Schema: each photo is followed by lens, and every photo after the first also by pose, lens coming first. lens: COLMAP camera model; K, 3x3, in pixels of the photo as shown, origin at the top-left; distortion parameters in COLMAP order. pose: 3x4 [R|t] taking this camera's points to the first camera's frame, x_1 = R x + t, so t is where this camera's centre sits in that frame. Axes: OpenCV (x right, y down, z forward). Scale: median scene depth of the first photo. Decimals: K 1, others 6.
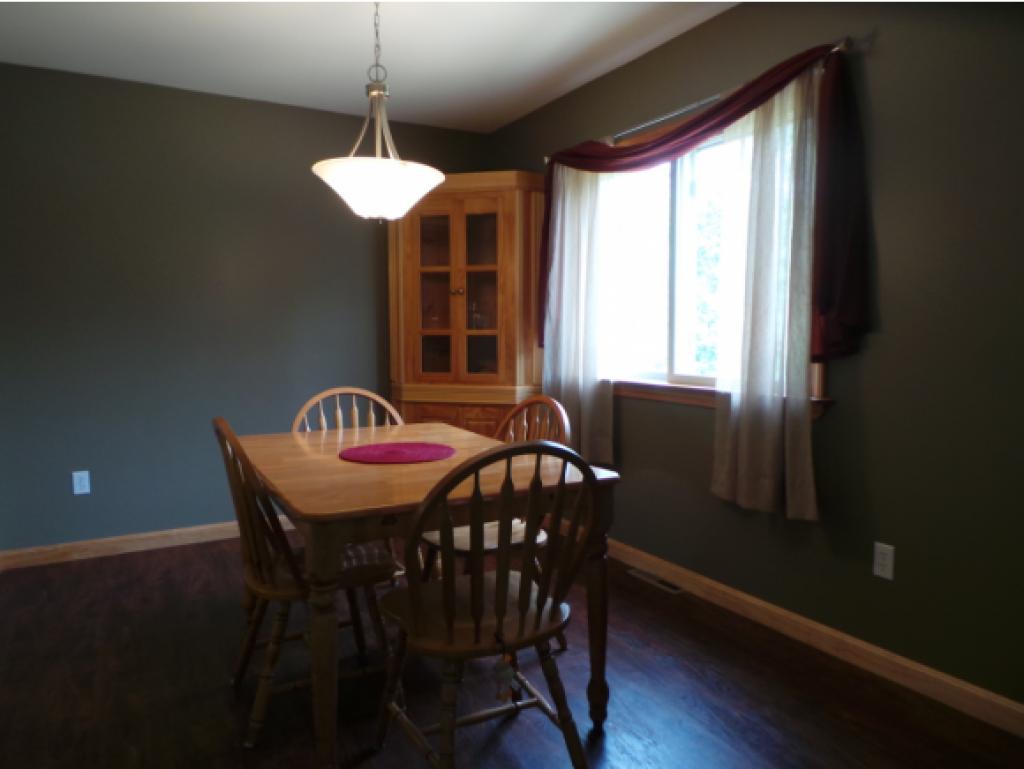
lens RADIAL K [[715.2, 0, 512.0], [0, 715.2, 384.5], [0, 0, 1]] dist [0.006079, 0.000816]
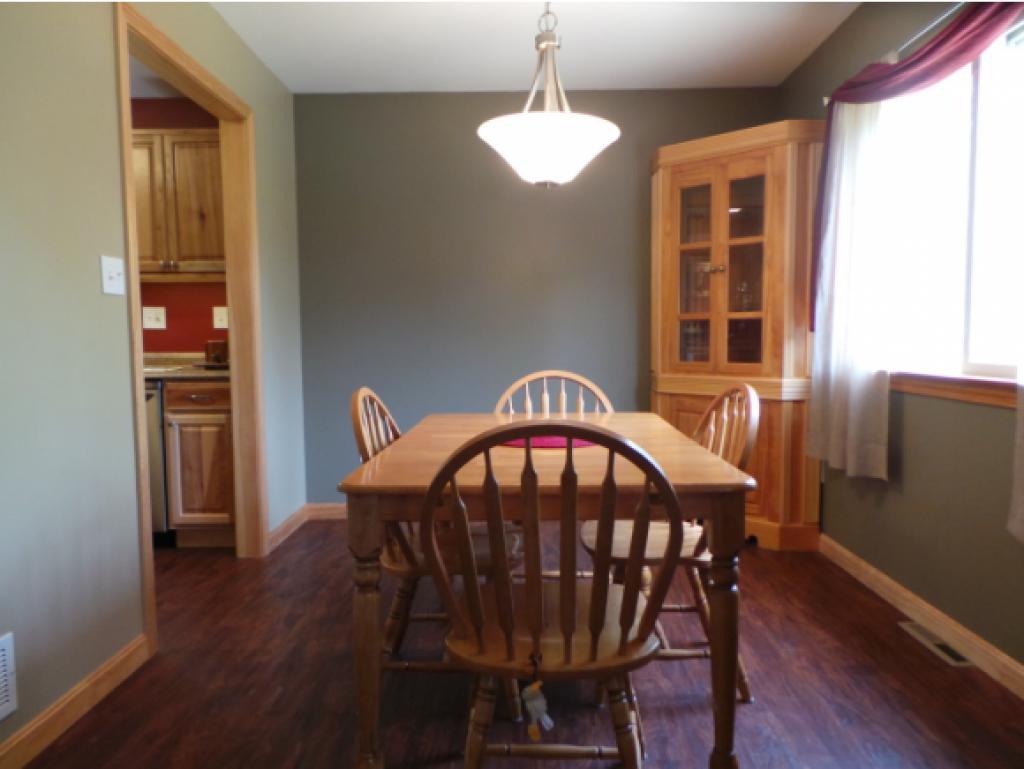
lens RADIAL K [[715.2, 0, 512.0], [0, 715.2, 384.5], [0, 0, 1]] dist [0.006079, 0.000816]
pose [[0.867148, 0.031243, -0.497070, 0.185618], [-0.032323, 0.999457, 0.006432, 0.017905], [0.497000, 0.010489, 0.867687, 0.143118]]
